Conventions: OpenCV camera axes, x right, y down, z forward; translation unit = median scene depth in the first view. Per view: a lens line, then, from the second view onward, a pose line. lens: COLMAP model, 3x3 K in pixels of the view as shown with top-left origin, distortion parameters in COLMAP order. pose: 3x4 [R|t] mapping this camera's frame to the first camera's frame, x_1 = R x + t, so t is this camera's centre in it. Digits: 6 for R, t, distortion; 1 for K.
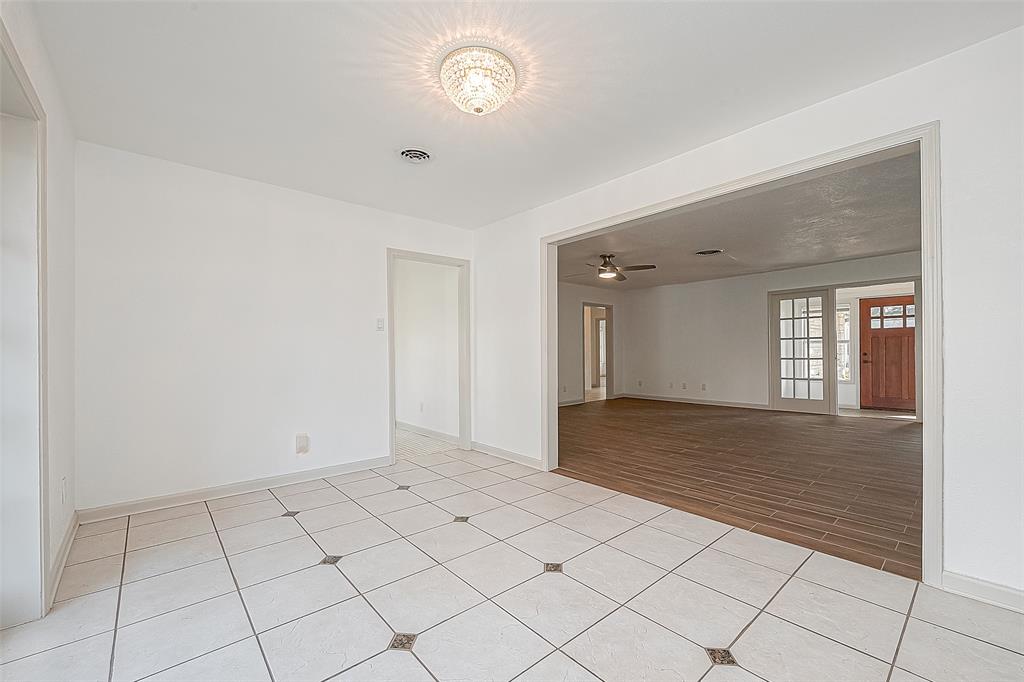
lens RADIAL K [[423.8, 0, 511.0], [0, 423.8, 353.3], [0, 0, 1]] dist [-0.009664, -0.000115]
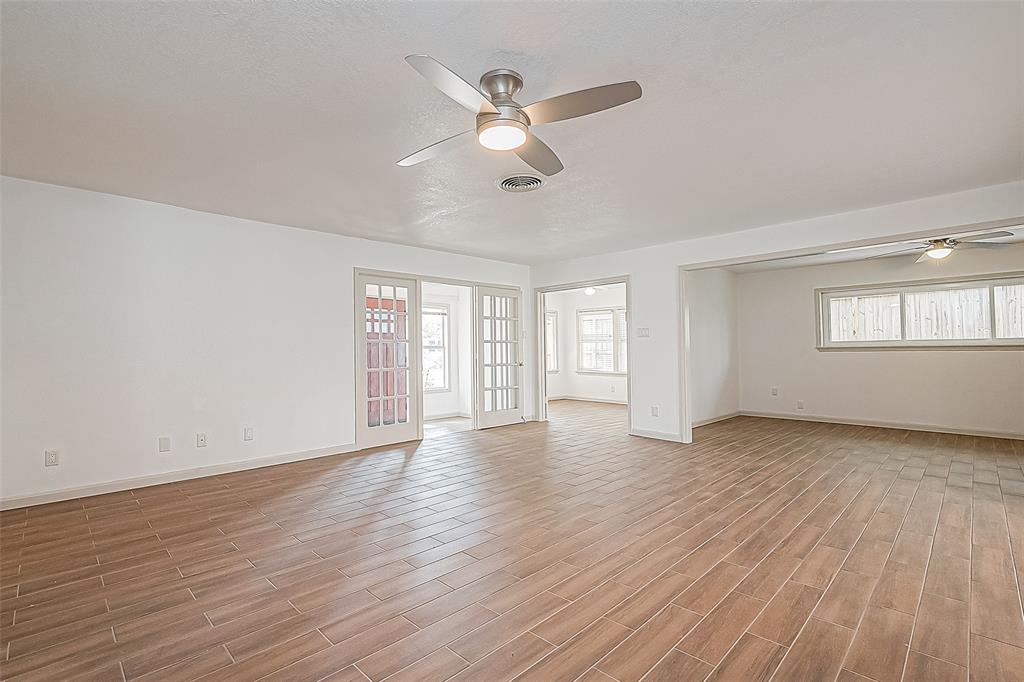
lens RADIAL K [[459.7, 0, 497.9], [0, 459.7, 342.0], [0, 0, 1]] dist [-0.001104, 0.000512]
pose [[-0.065673, 0.031472, 0.997345, -0.104852], [0.018268, 0.999373, -0.030333, -0.006067], [-0.997674, 0.016227, -0.066206, 0.838323]]
